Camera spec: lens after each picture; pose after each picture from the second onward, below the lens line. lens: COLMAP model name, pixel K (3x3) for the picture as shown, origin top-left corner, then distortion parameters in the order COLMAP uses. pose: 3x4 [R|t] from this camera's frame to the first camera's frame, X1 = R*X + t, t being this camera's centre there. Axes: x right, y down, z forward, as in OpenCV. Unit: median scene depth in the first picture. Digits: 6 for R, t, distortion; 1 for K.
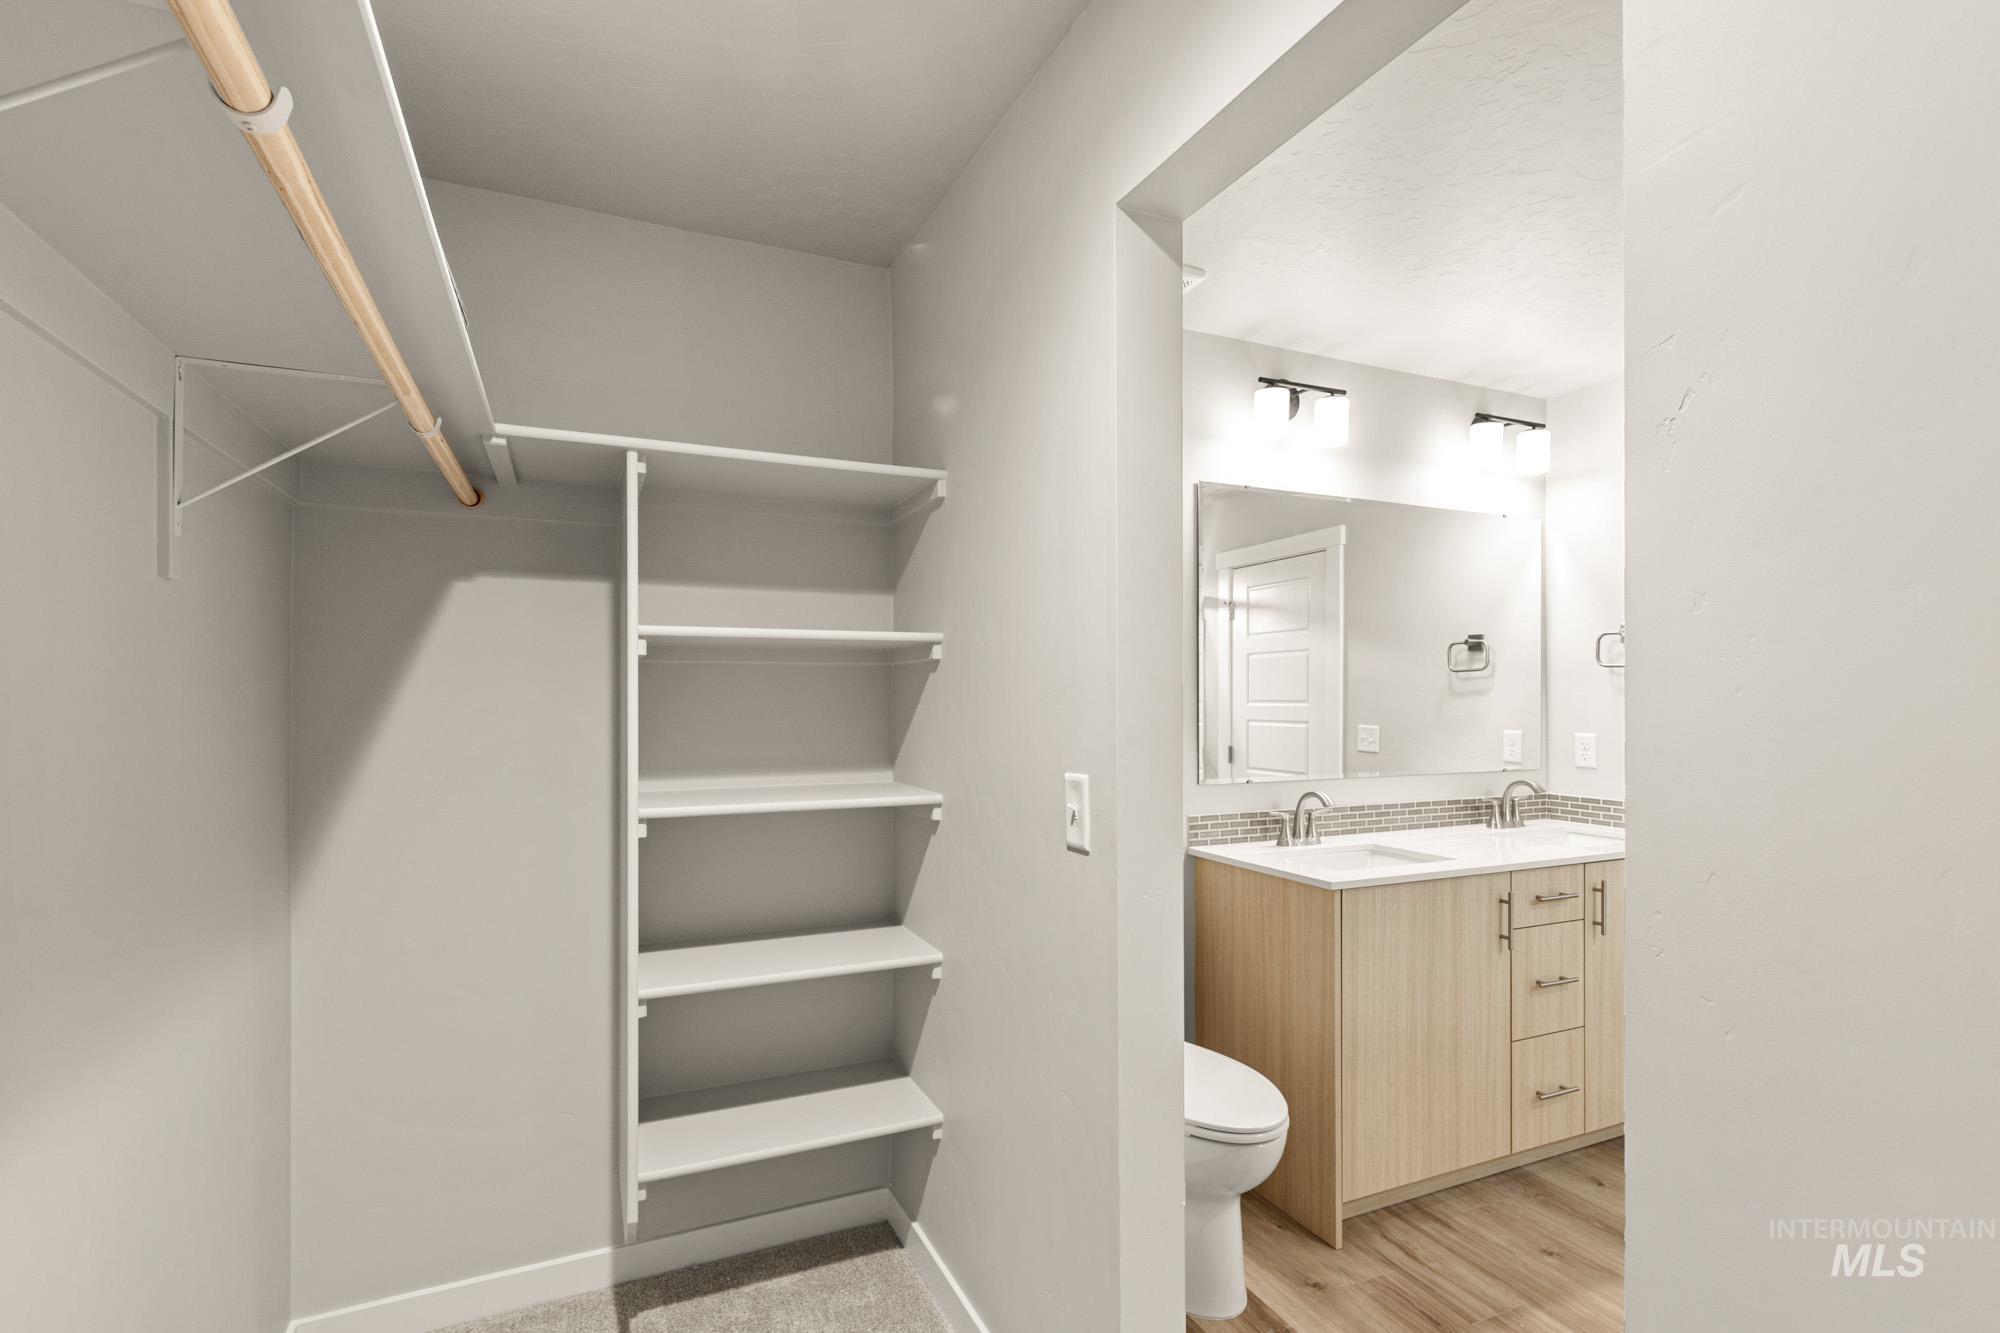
lens RADIAL K [[957.7, 0, 994.4], [0, 957.7, 749.5], [0, 0, 1]] dist [0.006482, -0.000226]
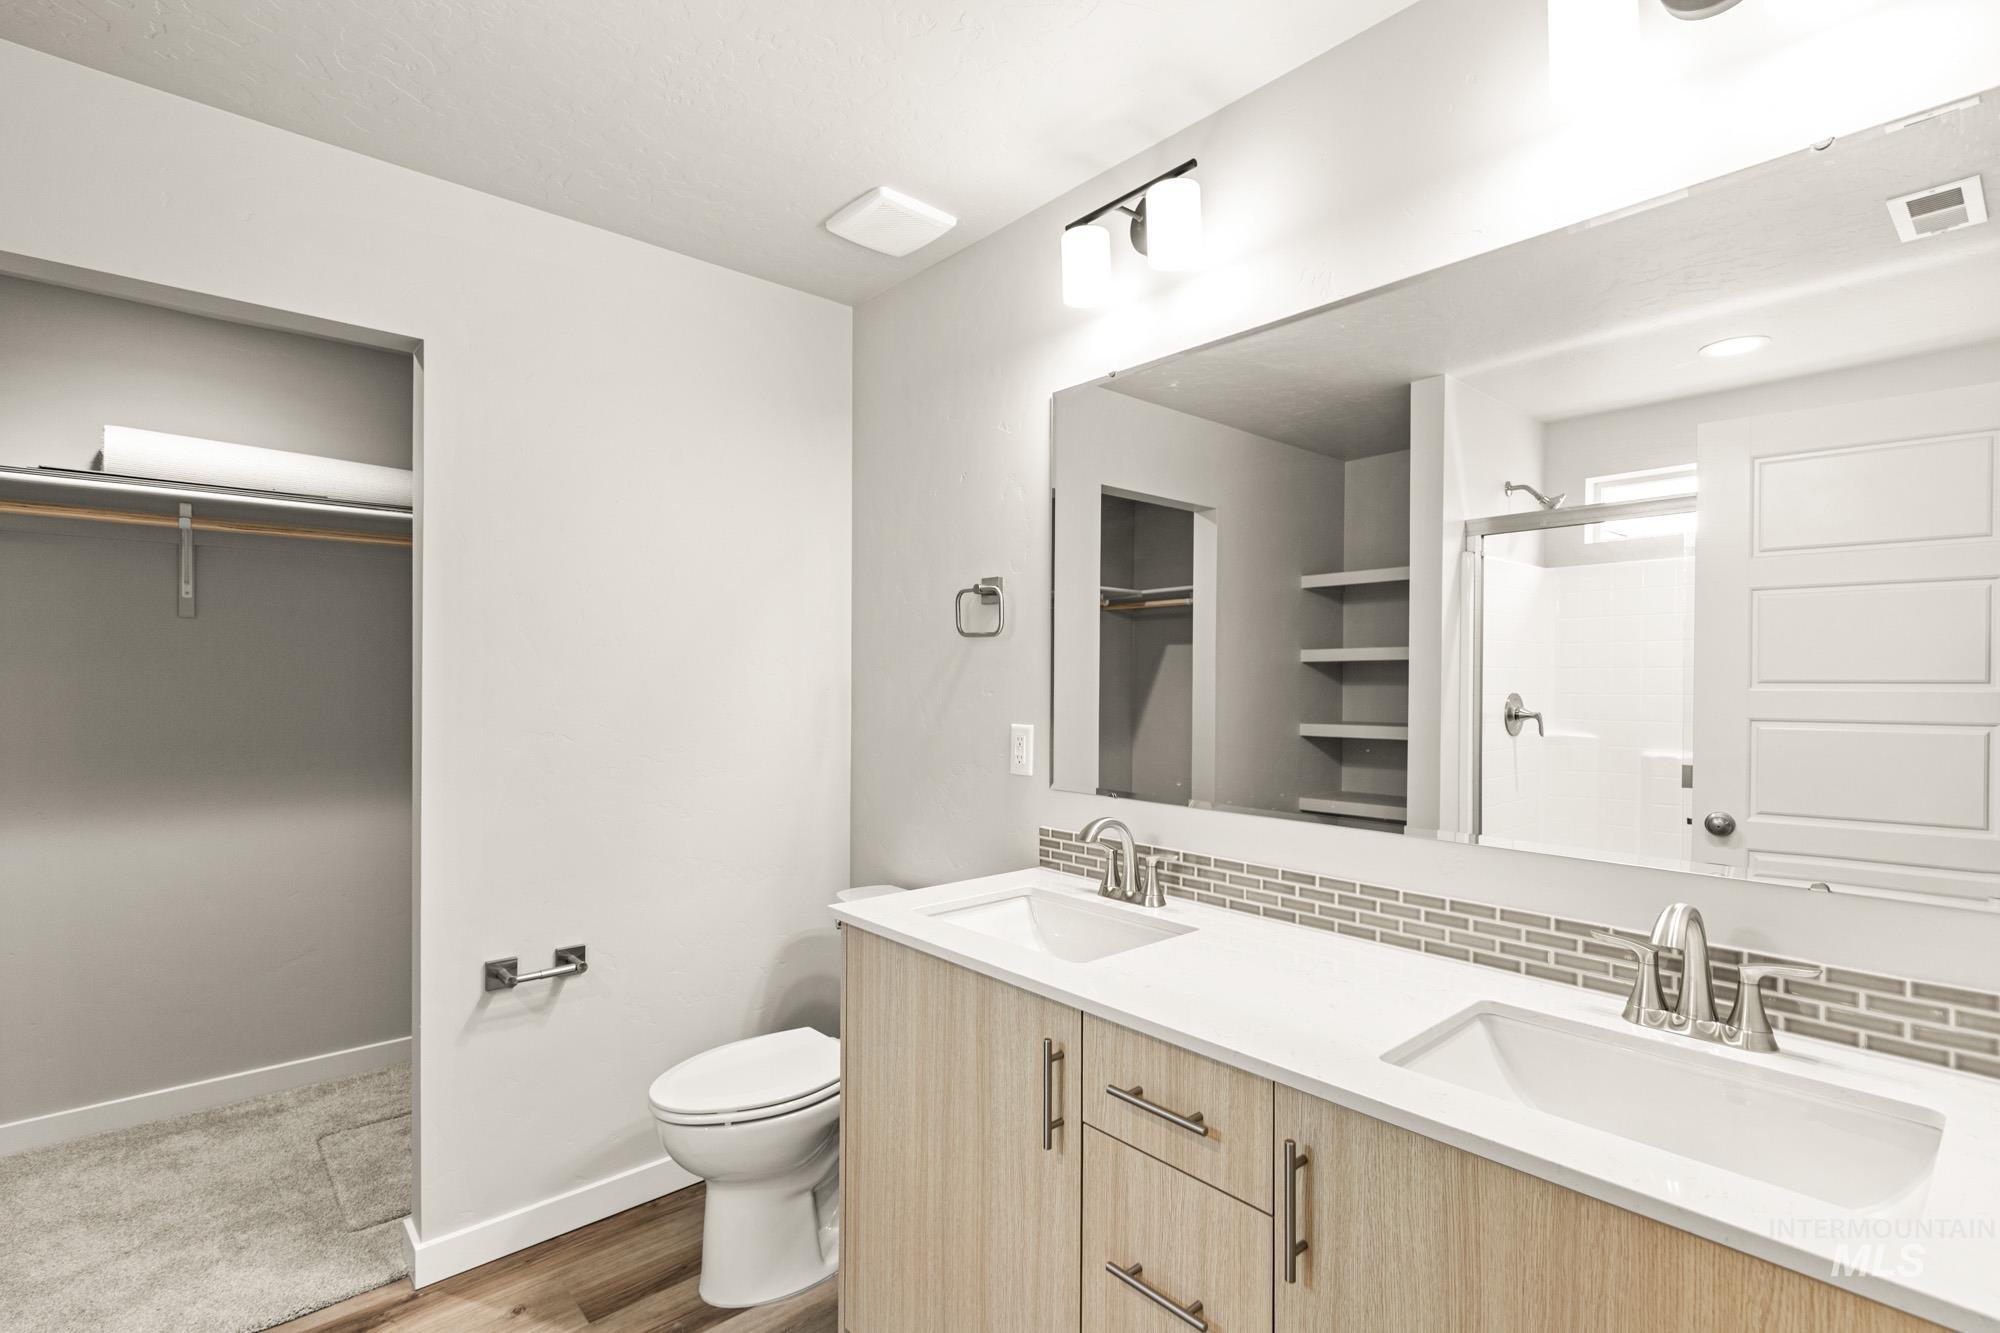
lens RADIAL K [[938.5, 0, 990.0], [0, 938.5, 690.3], [0, 0, 1]] dist [0.002592, 0.000101]
pose [[0.268041, 0.016224, -0.963271, 1.033298], [-0.046930, 0.998891, 0.003765, -0.049855], [0.962264, 0.044197, 0.268505, 0.815362]]
